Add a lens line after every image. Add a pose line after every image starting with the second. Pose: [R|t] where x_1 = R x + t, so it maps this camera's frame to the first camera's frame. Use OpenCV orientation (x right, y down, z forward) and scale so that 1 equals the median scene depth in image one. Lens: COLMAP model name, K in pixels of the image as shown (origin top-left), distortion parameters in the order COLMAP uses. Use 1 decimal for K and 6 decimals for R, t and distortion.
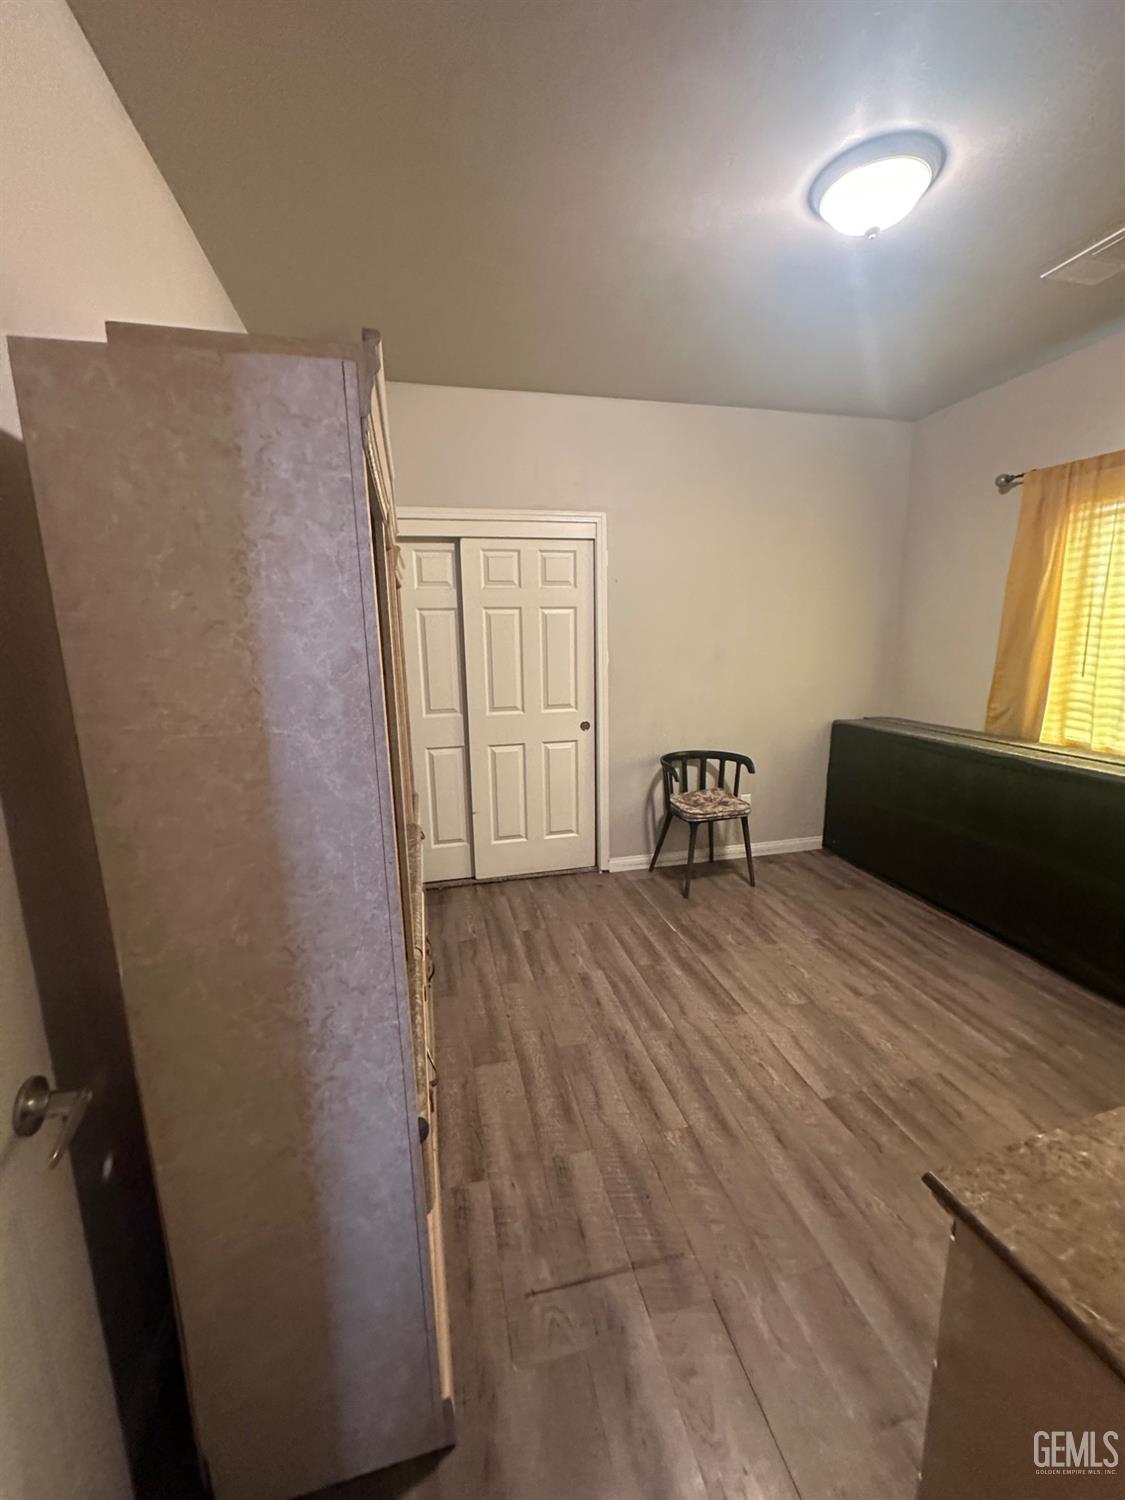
lens RADIAL K [[600.7, 0, 559.3], [0, 600.7, 751.5], [0, 0, 1]] dist [-0.005698, 0.001317]
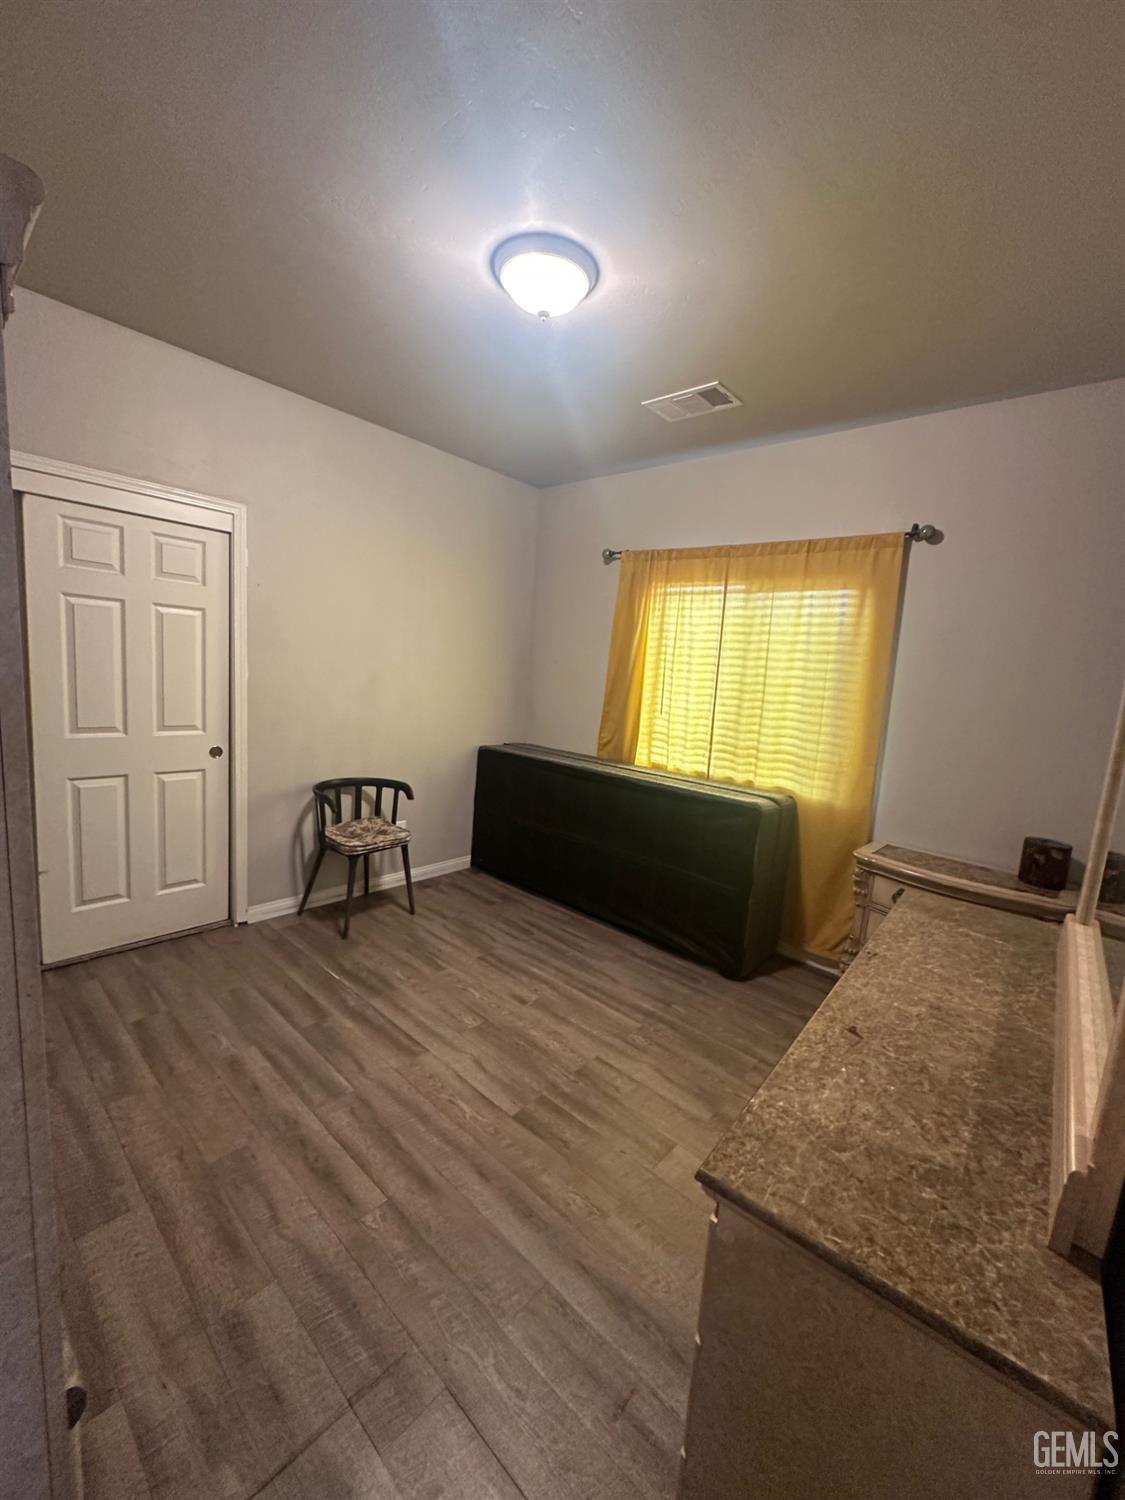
lens RADIAL K [[600.7, 0, 552.1], [0, 600.7, 749.6], [0, 0, 1]] dist [-0.005698, 0.001317]
pose [[0.816718, -0.001122, 0.577036, -0.078506], [0.022856, 0.999276, -0.030406, -0.013857], [-0.576584, 0.038022, 0.816152, 0.073315]]
